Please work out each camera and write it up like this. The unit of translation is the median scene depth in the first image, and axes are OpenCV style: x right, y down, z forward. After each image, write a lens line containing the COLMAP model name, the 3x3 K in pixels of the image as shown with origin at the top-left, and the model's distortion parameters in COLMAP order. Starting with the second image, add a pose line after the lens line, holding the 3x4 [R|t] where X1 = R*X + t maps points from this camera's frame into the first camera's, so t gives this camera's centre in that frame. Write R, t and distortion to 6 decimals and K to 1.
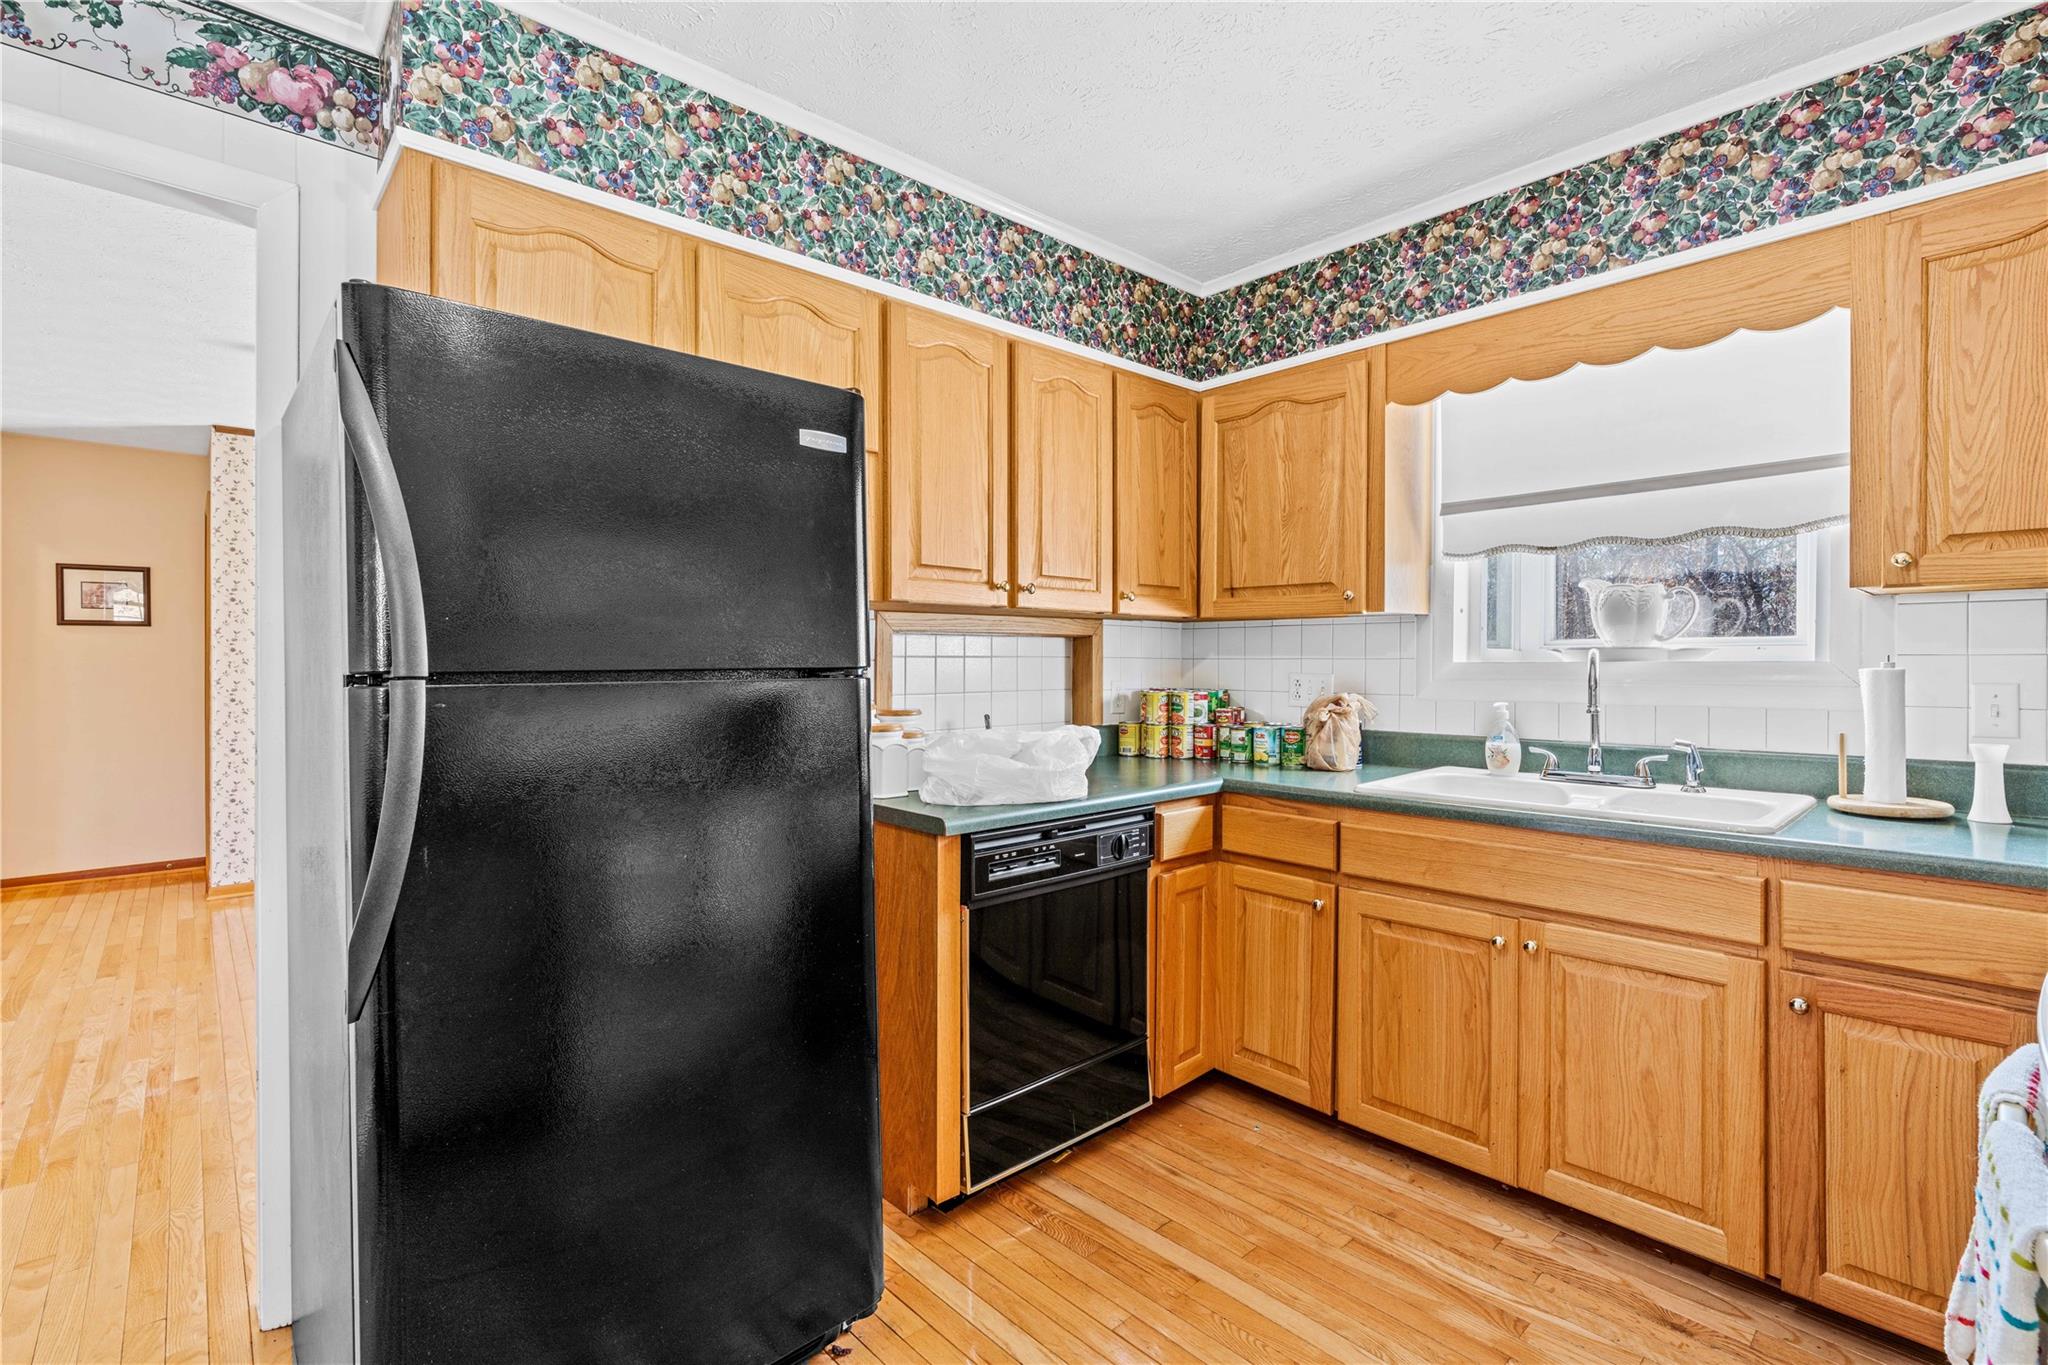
lens RADIAL K [[929.6, 0, 1025.2], [0, 929.6, 669.6], [0, 0, 1]] dist [-0.002420, -0.000084]
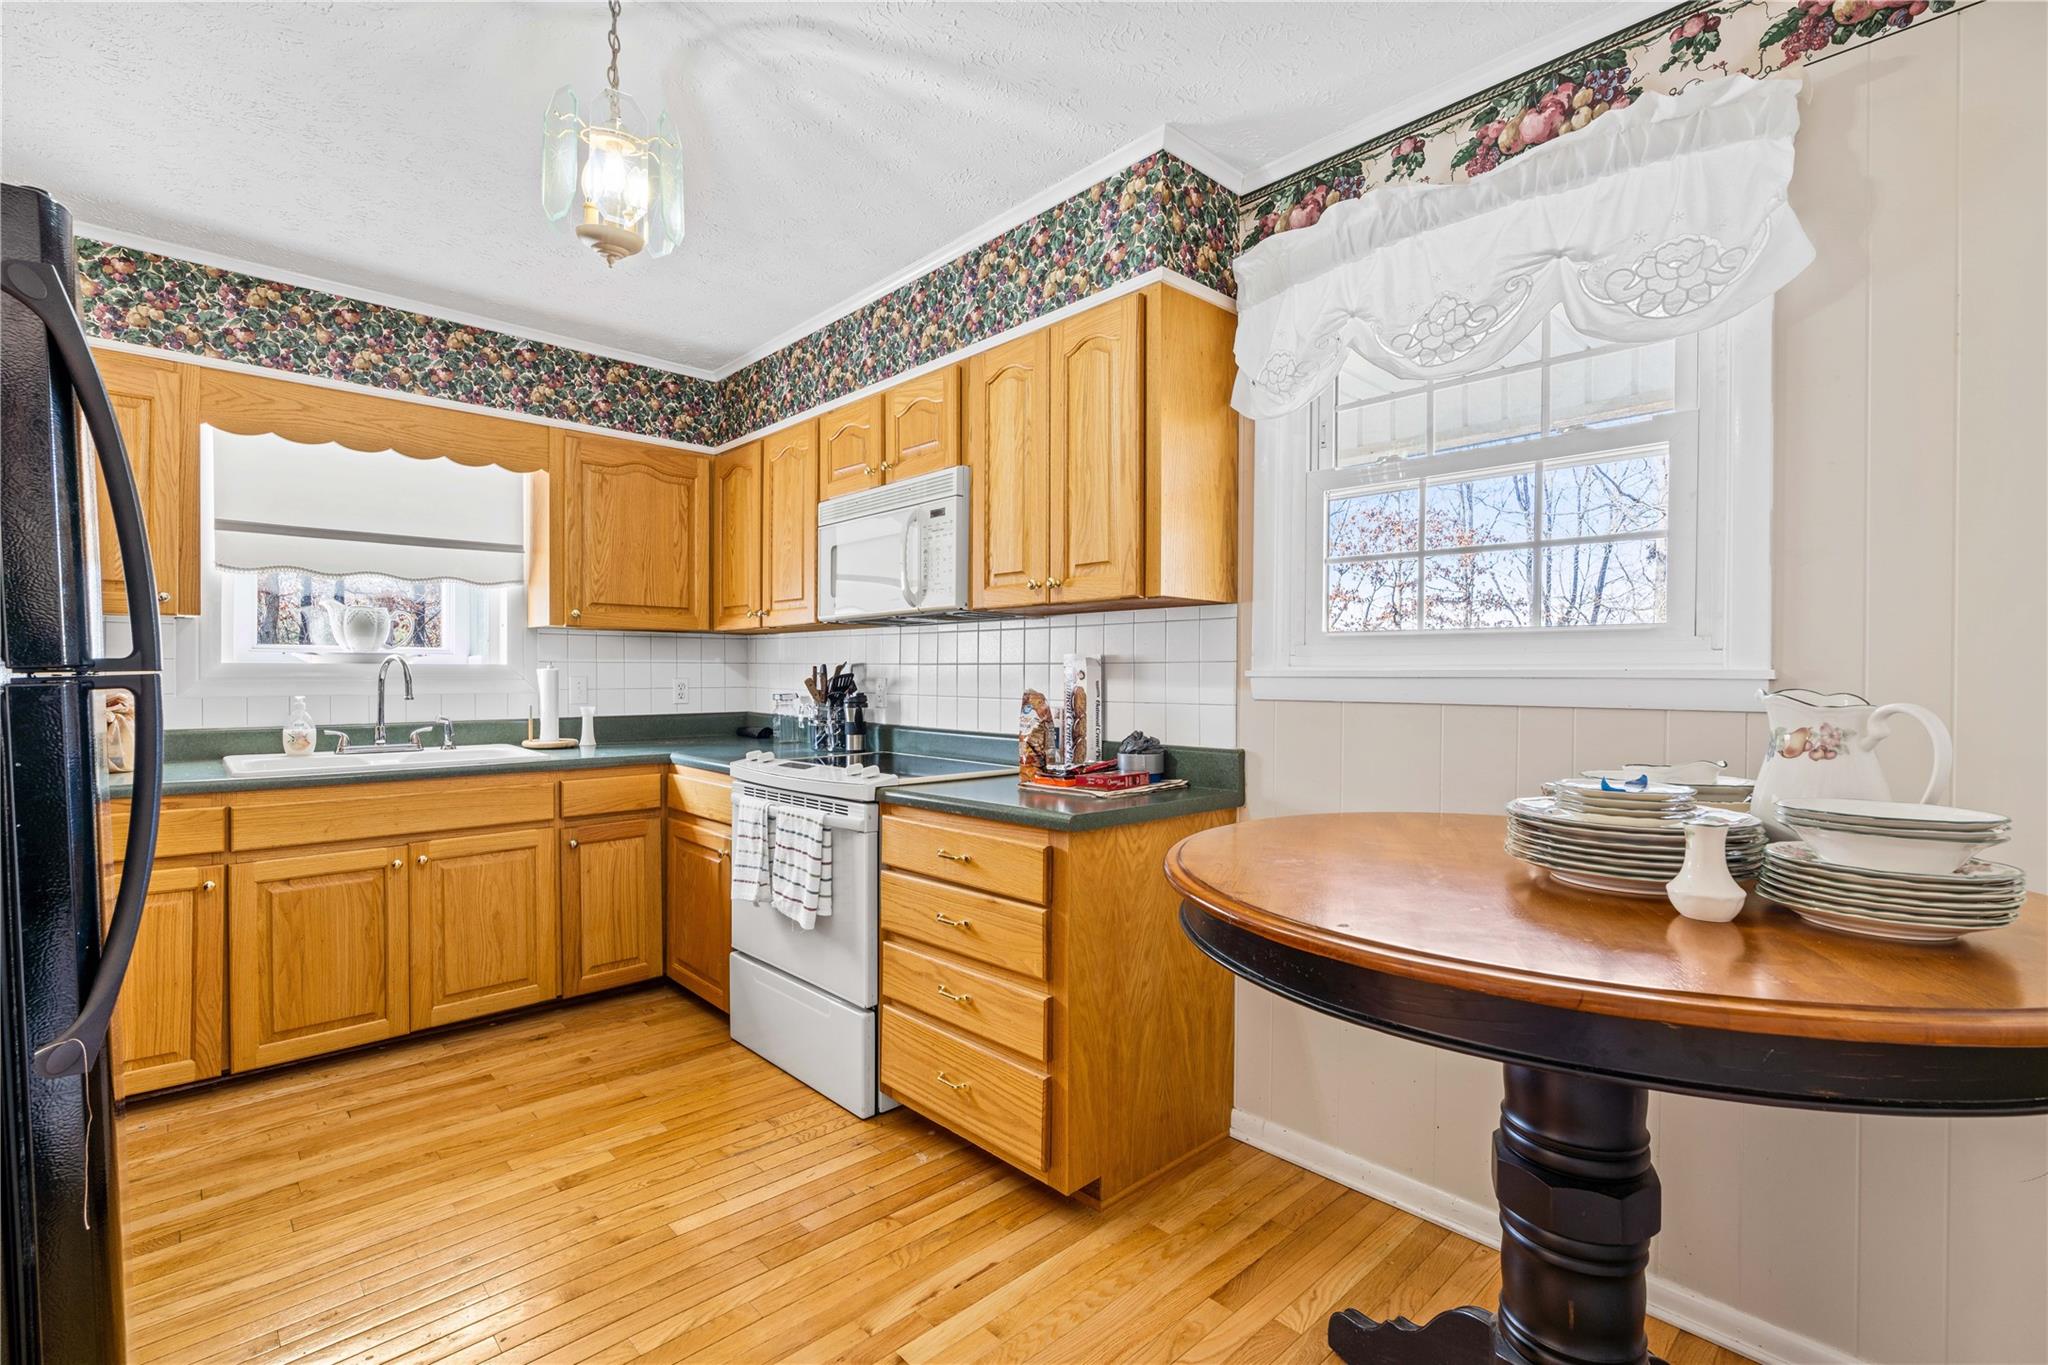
lens RADIAL K [[931.9, 0, 1022.4], [0, 931.9, 677.5], [0, 0, 1]] dist [0.000887, 0.000373]
pose [[-0.012778, -0.005425, 0.999904, -0.915732], [0.001313, 0.999984, 0.005443, 0.006522], [-0.999917, 0.001382, -0.012771, 0.078960]]
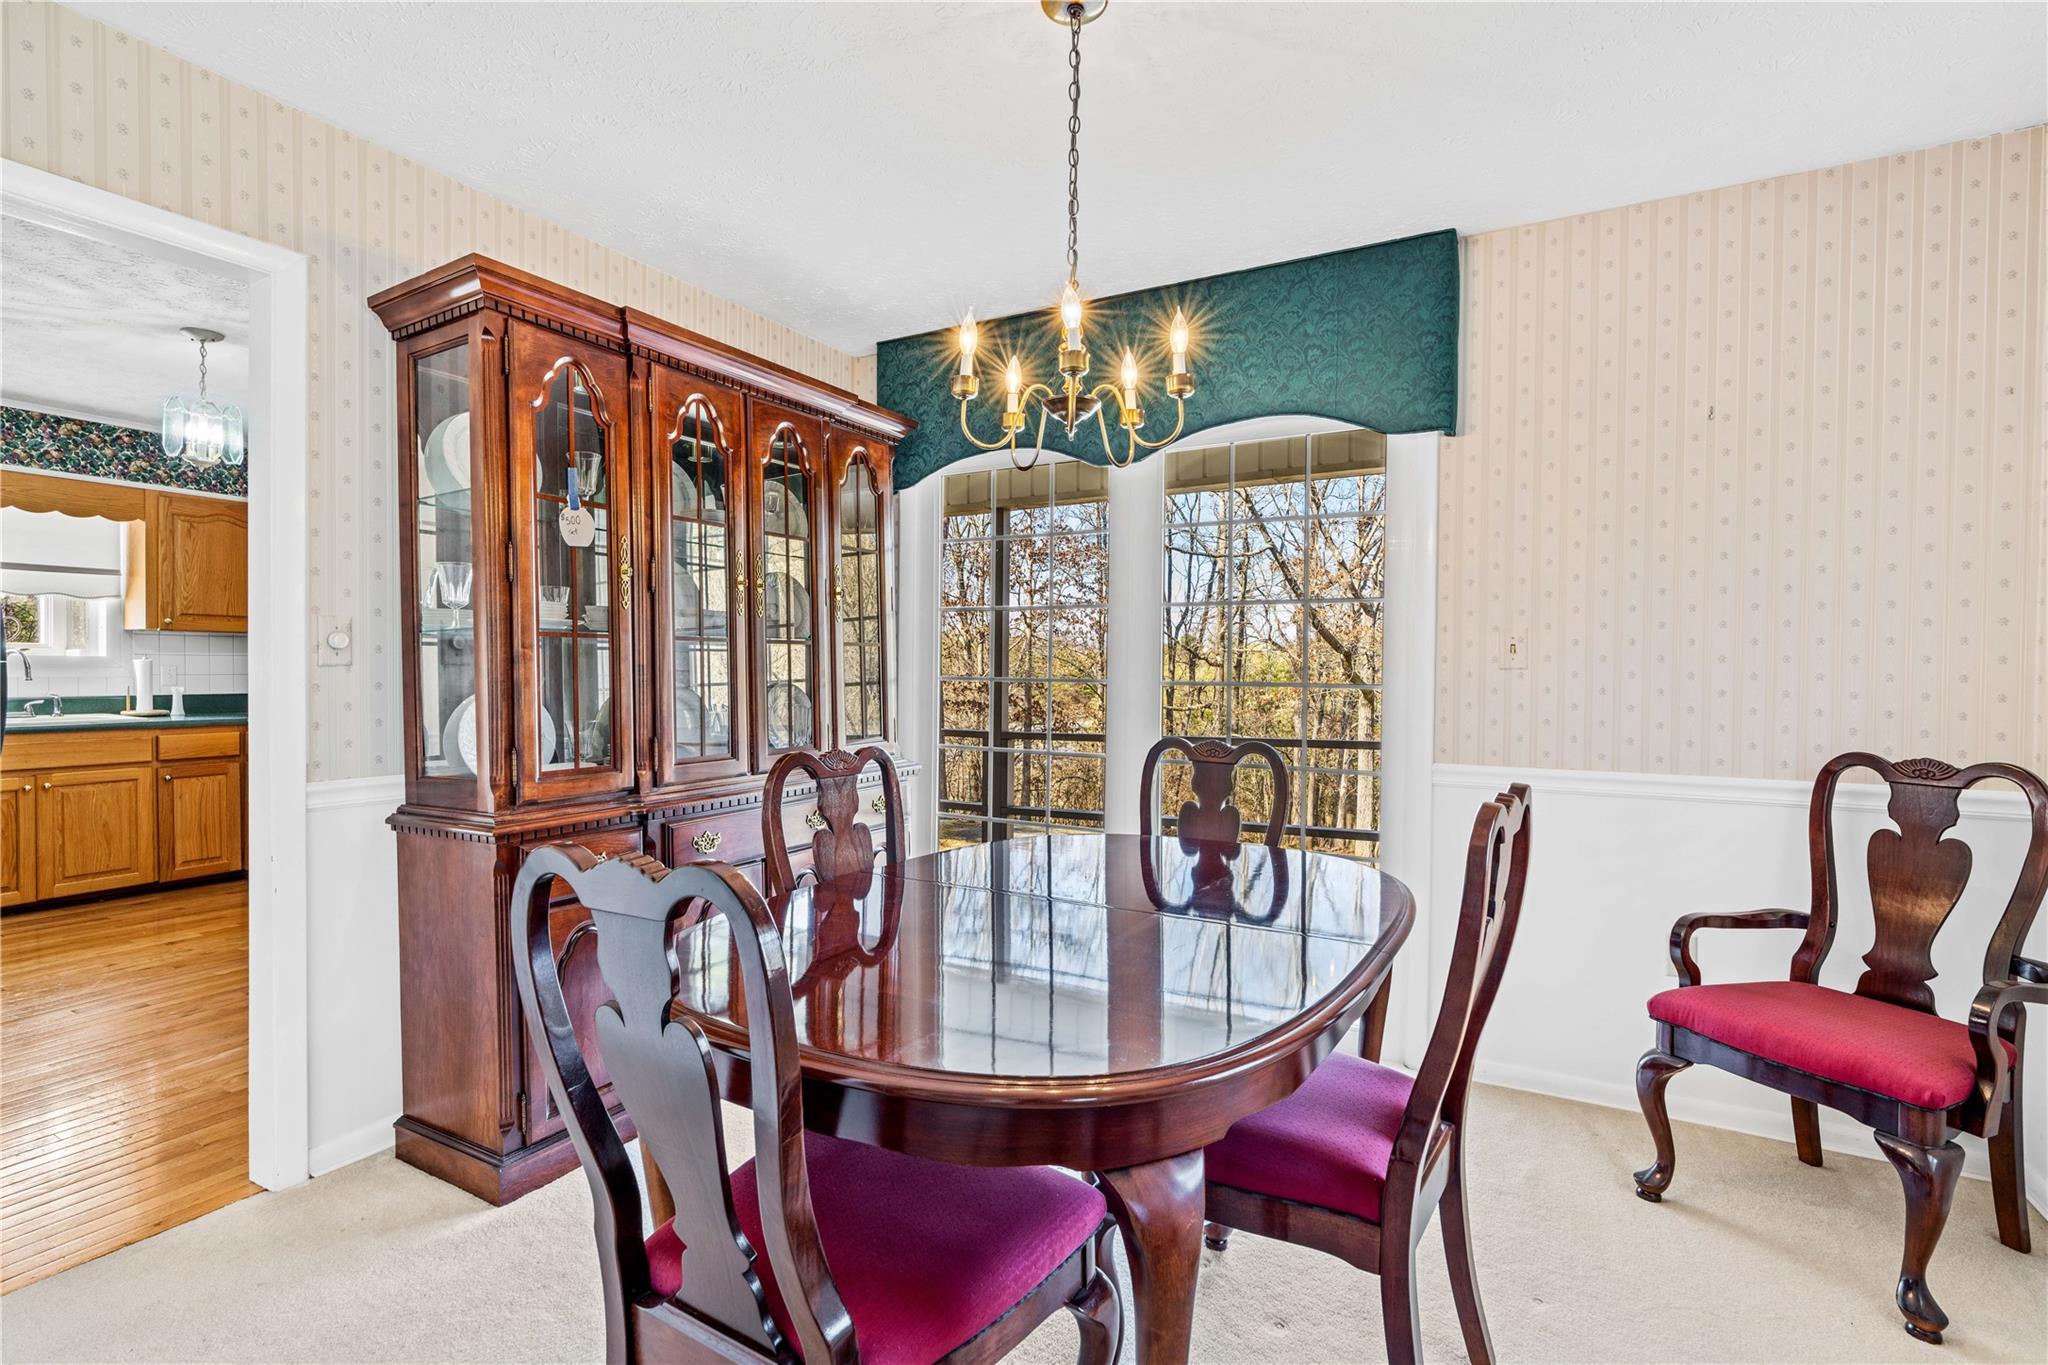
lens RADIAL K [[954.2, 0, 1025.0], [0, 954.2, 676.8], [0, 0, 1]] dist [0.002442, 0.000584]
pose [[-0.311835, -0.009194, 0.950092, -2.294601], [-0.002492, 0.999958, 0.008859, 0.015569], [-0.950133, 0.000395, -0.311845, -0.482333]]
